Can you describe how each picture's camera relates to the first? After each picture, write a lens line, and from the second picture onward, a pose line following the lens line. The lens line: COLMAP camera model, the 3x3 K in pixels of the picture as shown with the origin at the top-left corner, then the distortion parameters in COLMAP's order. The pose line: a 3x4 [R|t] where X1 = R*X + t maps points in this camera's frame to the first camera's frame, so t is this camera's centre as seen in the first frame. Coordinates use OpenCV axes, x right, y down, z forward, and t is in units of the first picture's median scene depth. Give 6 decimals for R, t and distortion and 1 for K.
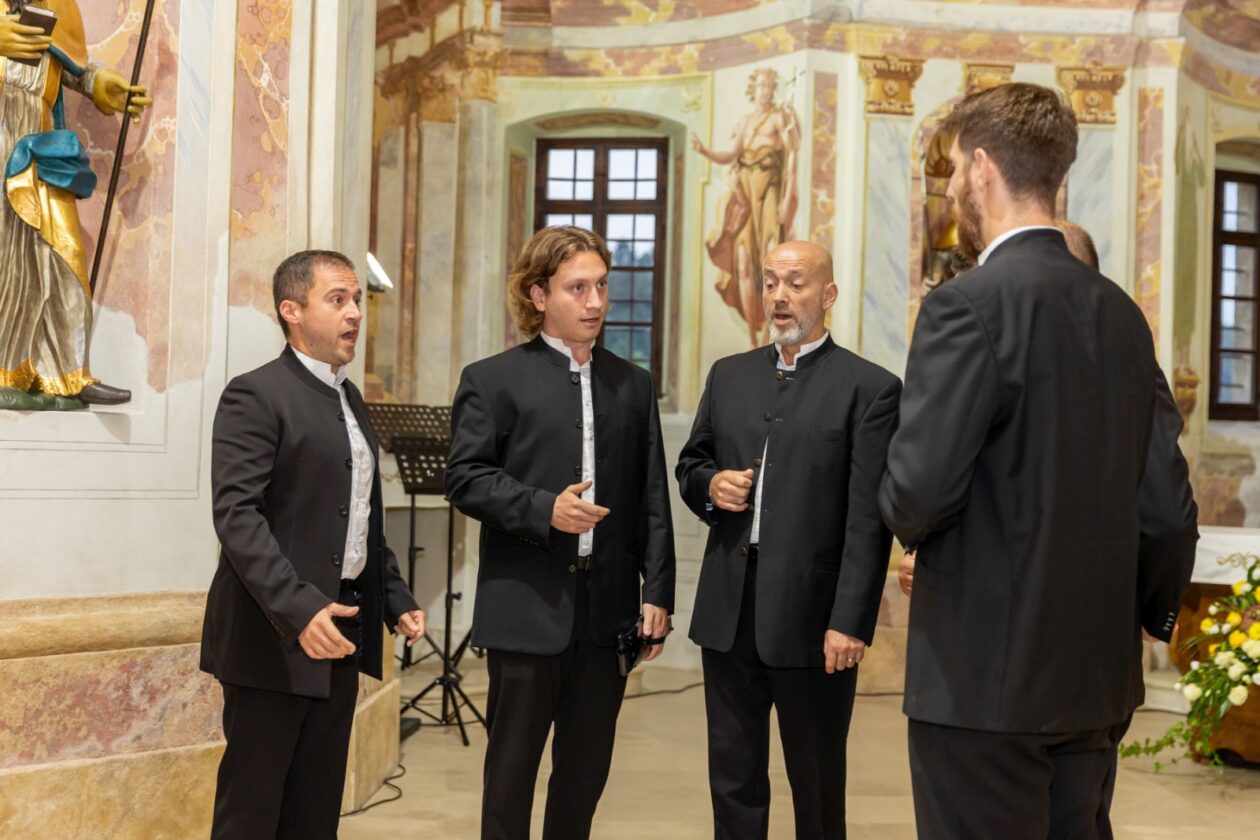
lens RADIAL K [[1801.5, 0, 601.6], [0, 1801.5, 404.0], [0, 0, 1]] dist [0.010702, -0.052421]
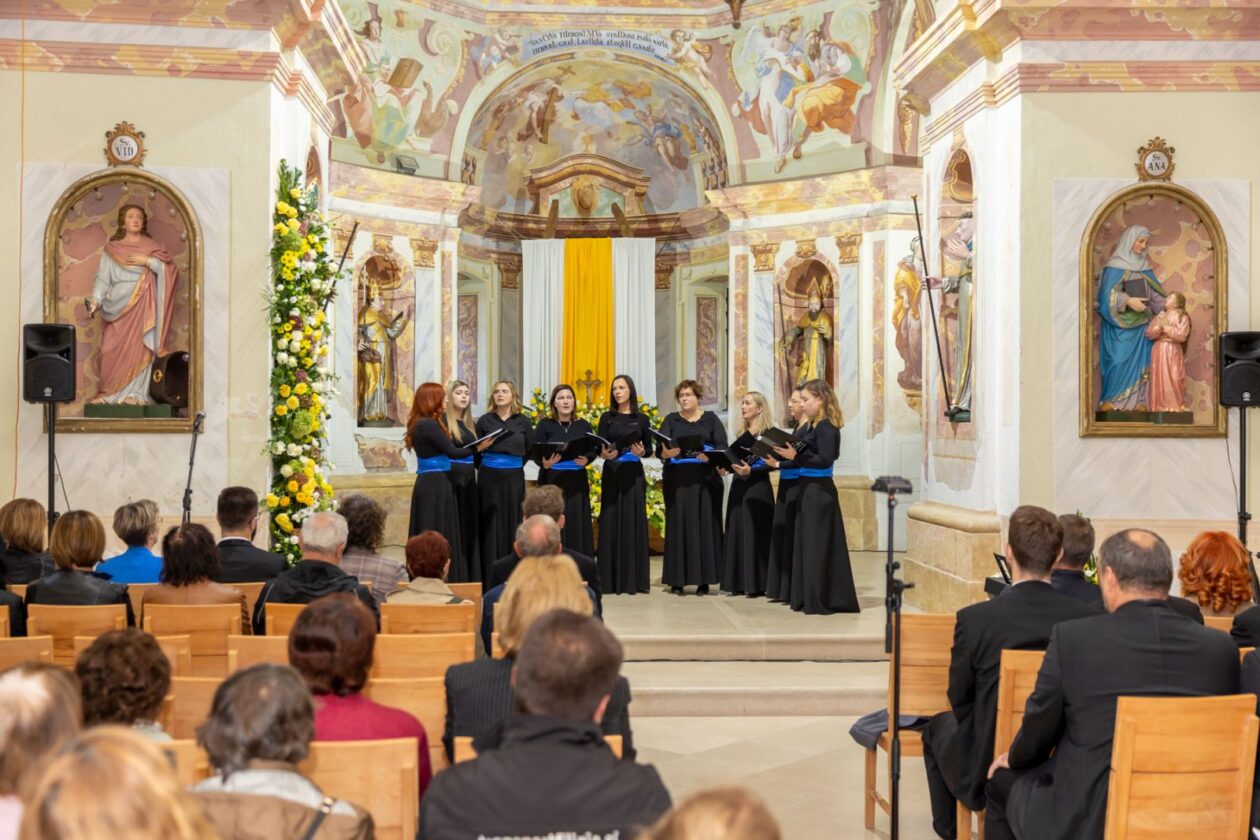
lens RADIAL K [[1438.1, 0, 613.4], [0, 1438.1, 430.5], [0, 0, 1]] dist [0.012874, -0.003301]
pose [[0.732785, -0.029267, 0.679831, -0.692596], [0.004654, 0.999267, 0.038002, -0.030653], [-0.680444, -0.024683, 0.732384, -0.353604]]
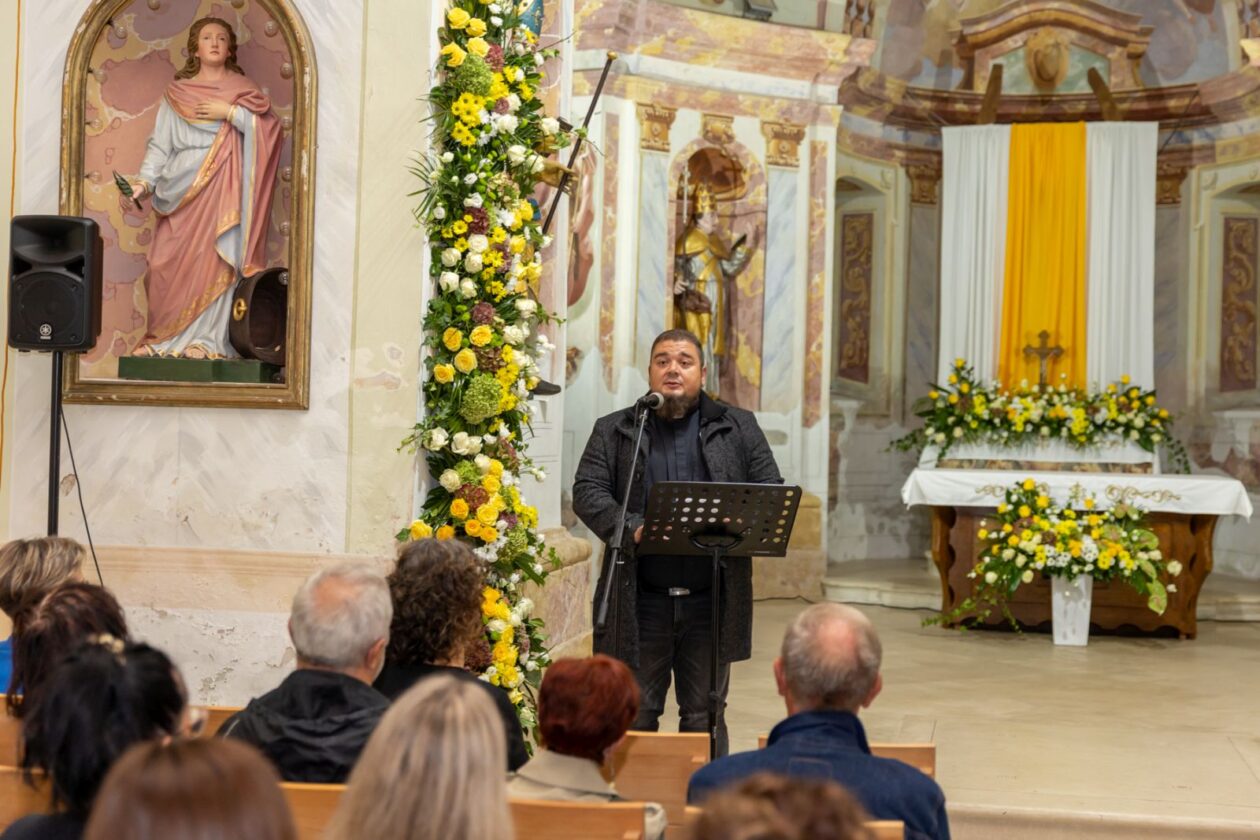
lens RADIAL K [[1919.3, 0, 671.4], [0, 1919.3, 403.6], [0, 0, 1]] dist [0.017318, -0.050764]
pose [[0.866734, -0.003557, 0.498757, -0.501968], [-0.011531, 0.999564, 0.027167, -0.018661], [-0.498637, -0.029298, 0.866316, -0.182860]]
